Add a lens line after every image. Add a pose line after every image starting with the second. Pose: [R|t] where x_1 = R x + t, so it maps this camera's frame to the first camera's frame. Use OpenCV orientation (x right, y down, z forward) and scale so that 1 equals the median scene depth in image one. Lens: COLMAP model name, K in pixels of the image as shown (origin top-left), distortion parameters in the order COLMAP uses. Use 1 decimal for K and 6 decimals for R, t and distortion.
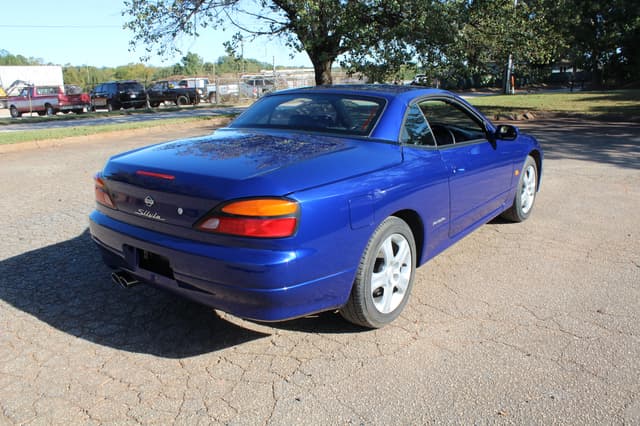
lens RADIAL K [[535.5, 0, 316.3], [0, 535.5, 220.7], [0, 0, 1]] dist [-0.168277, 0.151929]
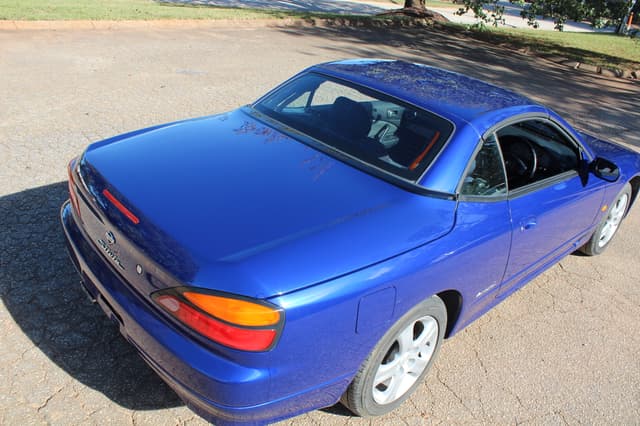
lens RADIAL K [[535.5, 0, 316.3], [0, 535.5, 220.7], [0, 0, 1]] dist [-0.168277, 0.151929]
pose [[0.976025, 0.197712, -0.091024, 0.024214], [-0.175745, 0.962571, 0.206327, -0.143968], [0.128411, -0.185384, 0.974240, 0.152062]]
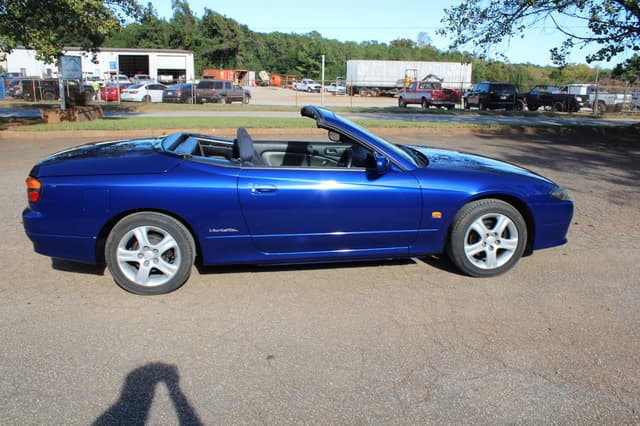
lens RADIAL K [[535.5, 0, 316.3], [0, 535.5, 220.7], [0, 0, 1]] dist [-0.168277, 0.151929]
pose [[0.708478, 0.209514, -0.673916, 0.759329], [-0.207108, 0.974596, 0.085262, -0.105120], [0.674660, 0.079167, 0.733871, 0.200948]]
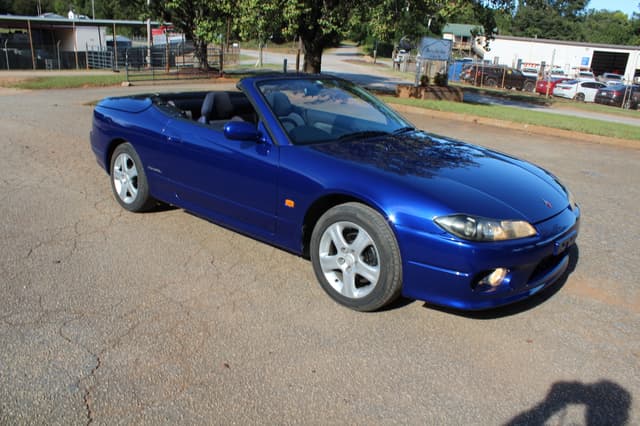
lens RADIAL K [[535.5, 0, 316.3], [0, 535.5, 220.7], [0, 0, 1]] dist [-0.168277, 0.151929]
pose [[-0.081673, 0.314497, -0.945739, 0.980934], [-0.318953, 0.890758, 0.323758, -0.289365], [0.944245, 0.328088, 0.027559, 0.924674]]
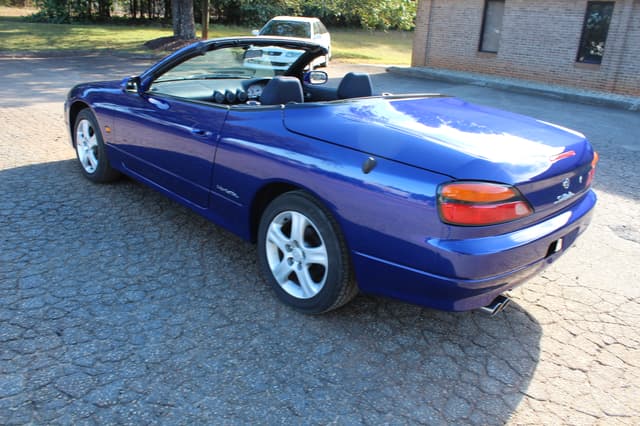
lens RADIAL K [[535.5, 0, 316.3], [0, 535.5, 220.7], [0, 0, 1]] dist [-0.168277, 0.151929]
pose [[0.132459, -0.327658, 0.935465, -0.670902], [0.198273, 0.933465, 0.298883, -0.179294], [-0.971155, 0.145888, 0.188612, 0.668526]]
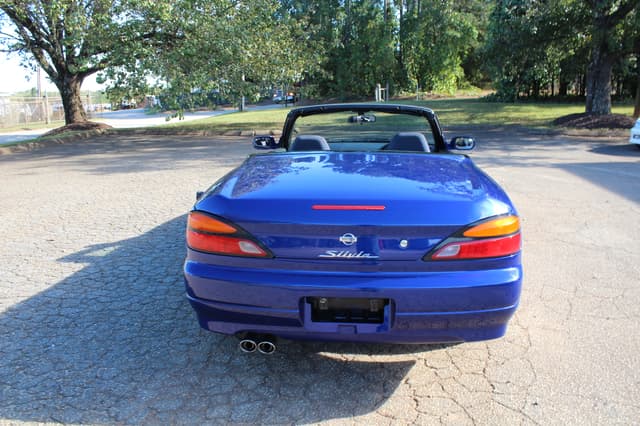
lens RADIAL K [[535.5, 0, 316.3], [0, 535.5, 220.7], [0, 0, 1]] dist [-0.168277, 0.151929]
pose [[0.850764, -0.122441, 0.511087, -0.418153], [0.141495, 0.989938, 0.001623, -0.039298], [-0.506143, 0.070935, 0.859528, 0.148653]]
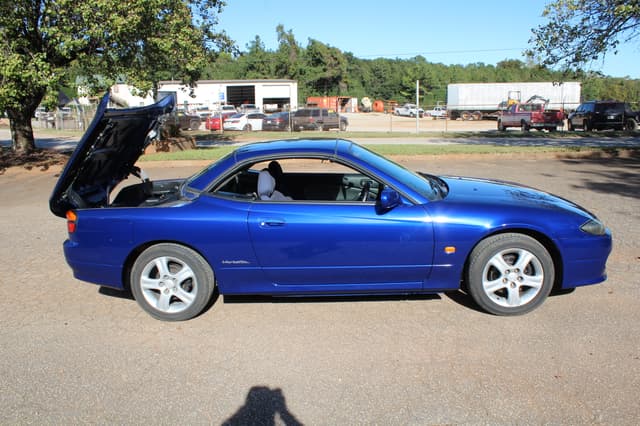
lens RADIAL K [[535.5, 0, 316.3], [0, 535.5, 220.7], [0, 0, 1]] dist [-0.168277, 0.151929]
pose [[0.558914, 0.179844, -0.809488, 0.853197], [-0.198223, 0.976873, 0.080168, -0.146885], [0.805185, 0.115653, 0.581637, 0.299300]]
